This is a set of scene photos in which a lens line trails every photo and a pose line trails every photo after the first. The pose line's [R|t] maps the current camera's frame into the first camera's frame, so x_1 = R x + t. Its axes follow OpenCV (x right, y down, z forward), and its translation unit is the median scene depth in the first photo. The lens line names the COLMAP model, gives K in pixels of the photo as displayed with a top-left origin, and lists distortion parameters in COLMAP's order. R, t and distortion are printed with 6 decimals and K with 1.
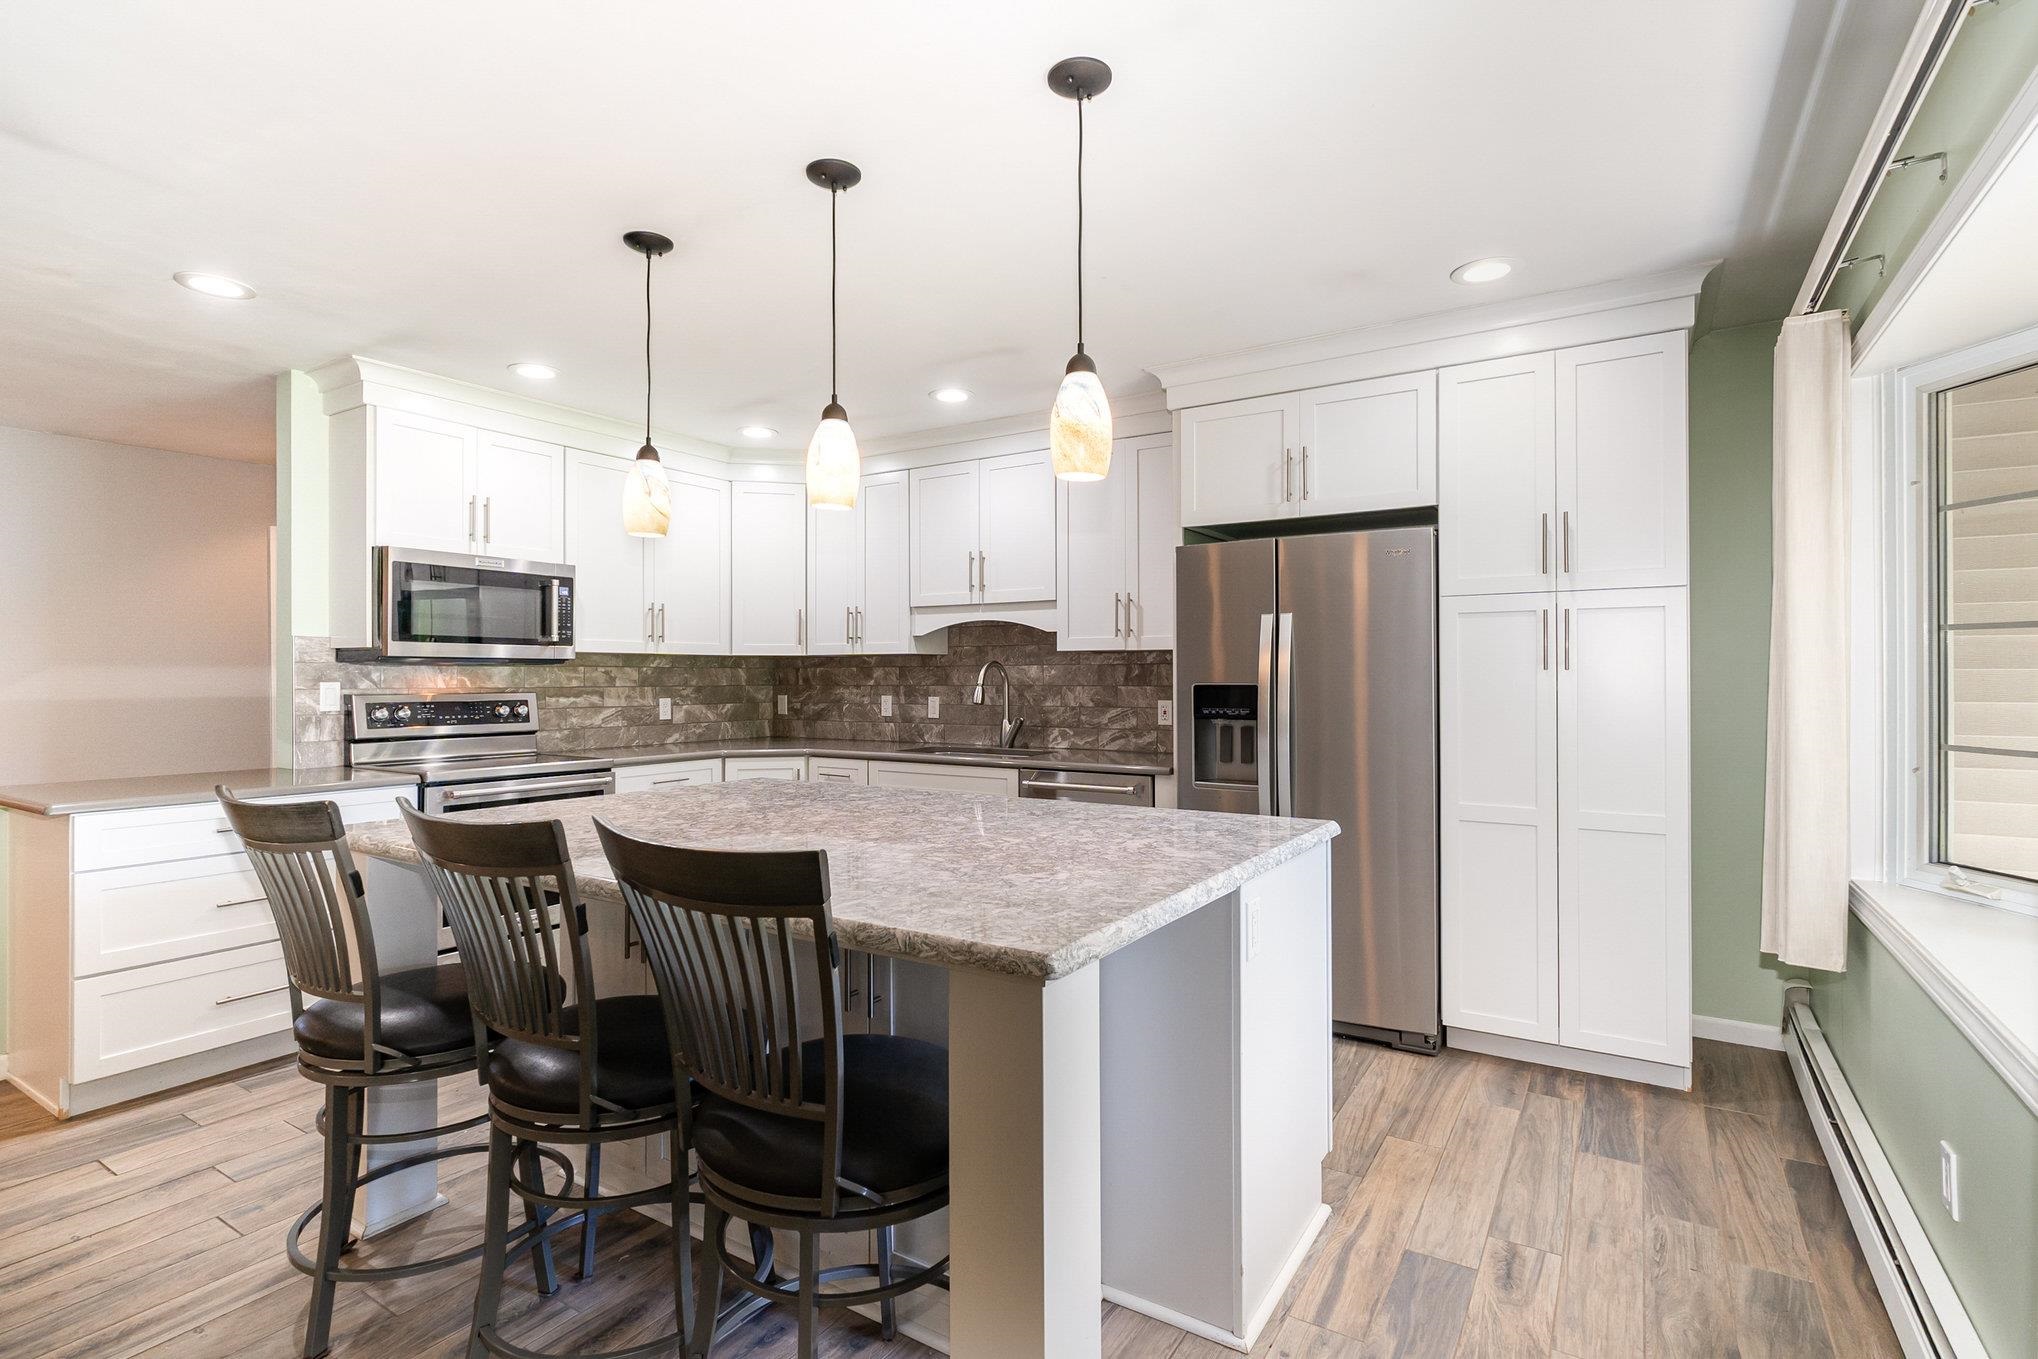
lens RADIAL K [[976.5, 0, 1025.1], [0, 976.5, 676.5], [0, 0, 1]] dist [0.005080, 0.000612]
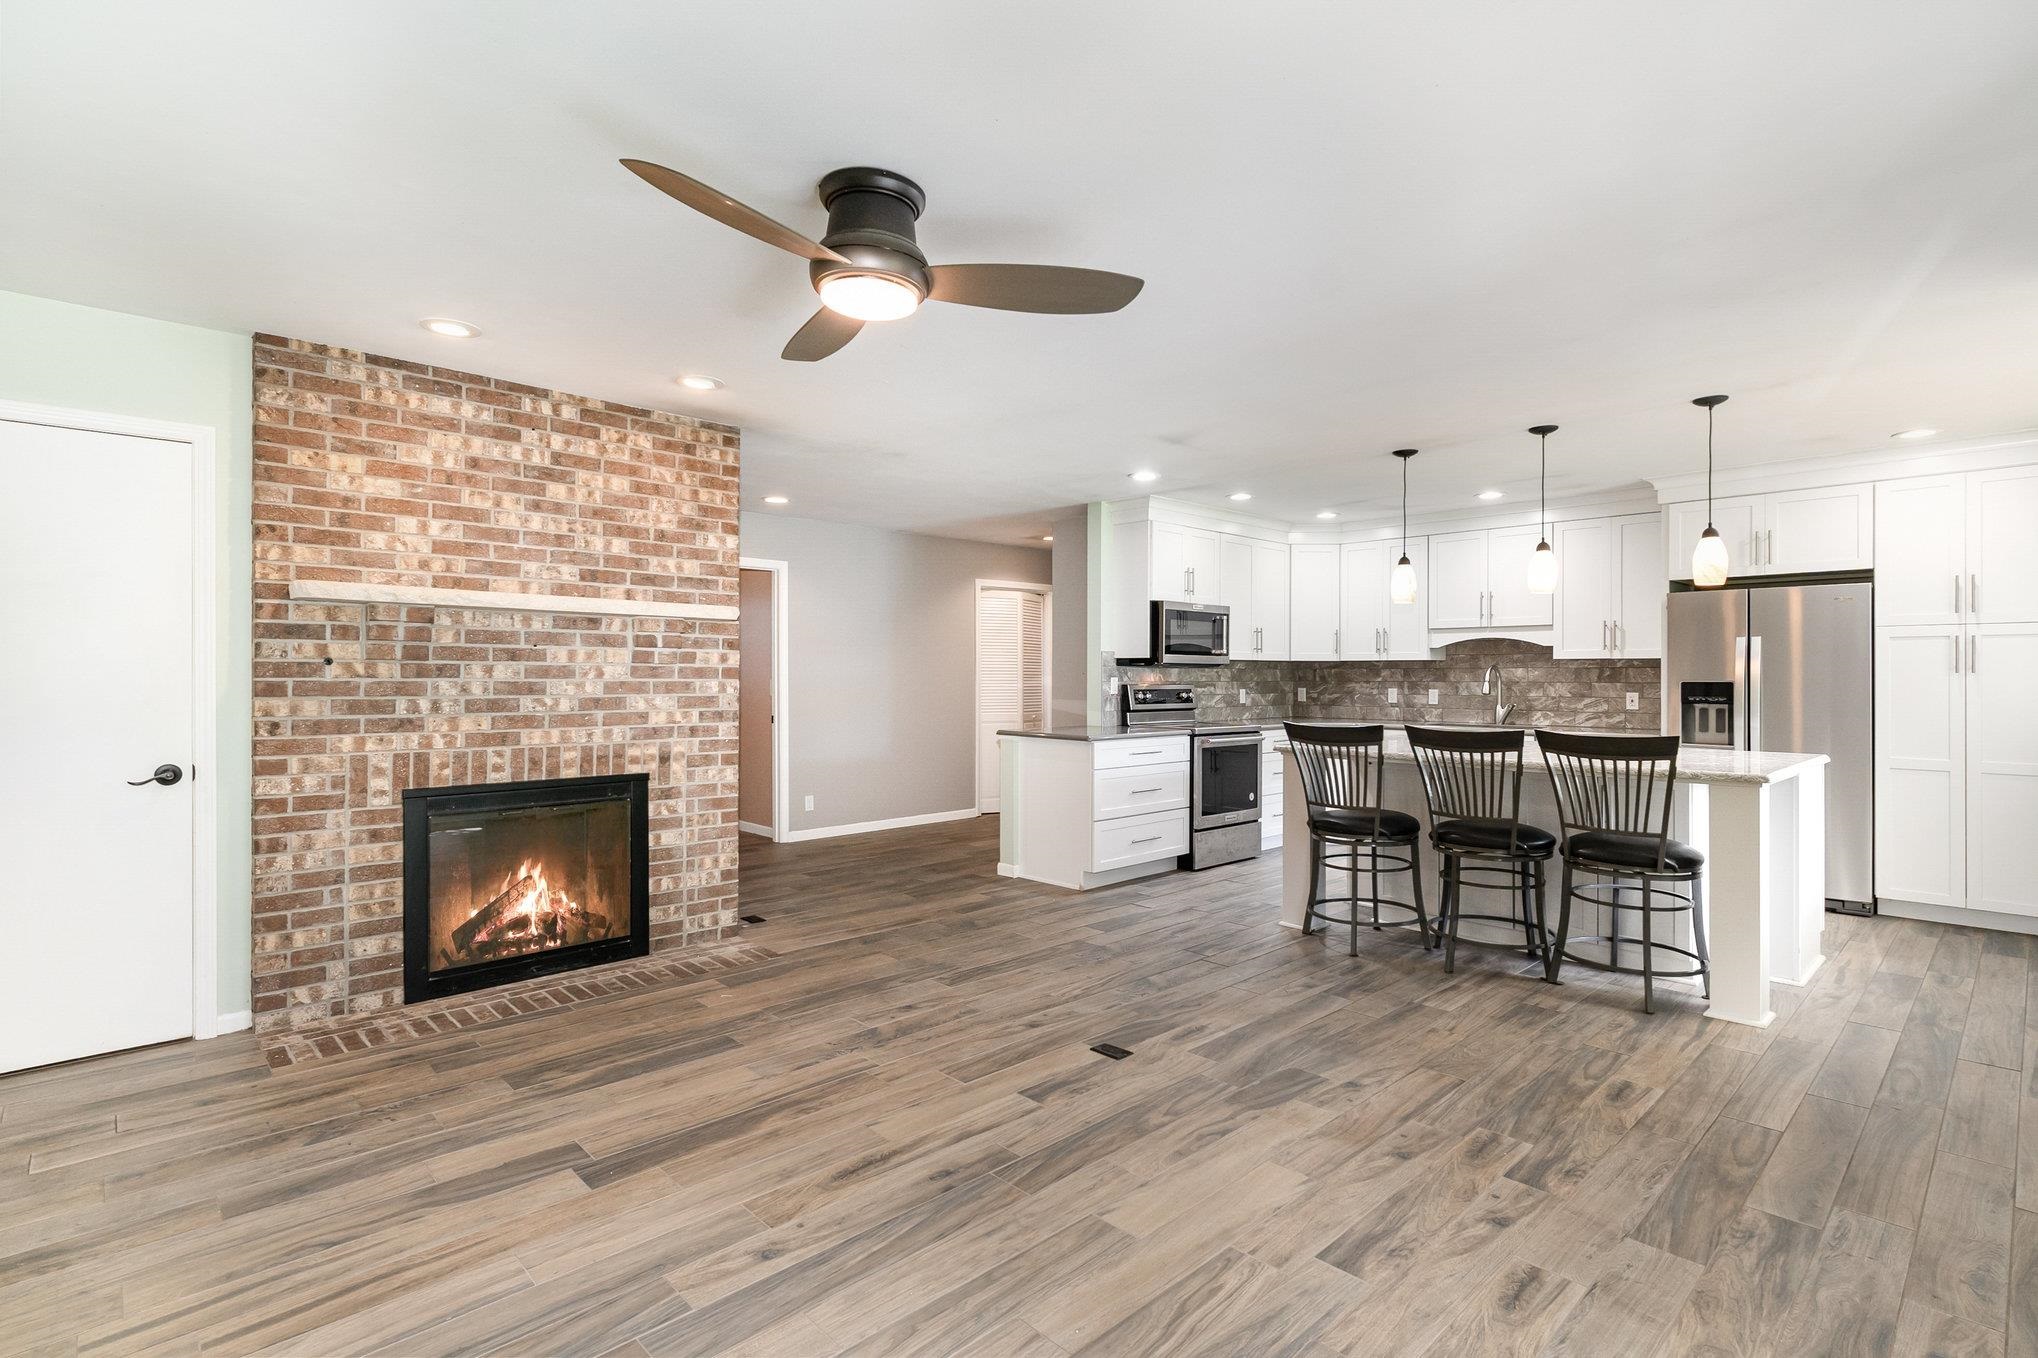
lens RADIAL K [[976.5, 0, 1025.1], [0, 976.5, 676.0], [0, 0, 1]] dist [0.005080, 0.000612]
pose [[0.970420, 0.004354, -0.241383, -0.380517], [-0.003825, 0.999989, 0.002658, -0.000828], [0.241392, -0.001656, 0.970426, -0.629014]]
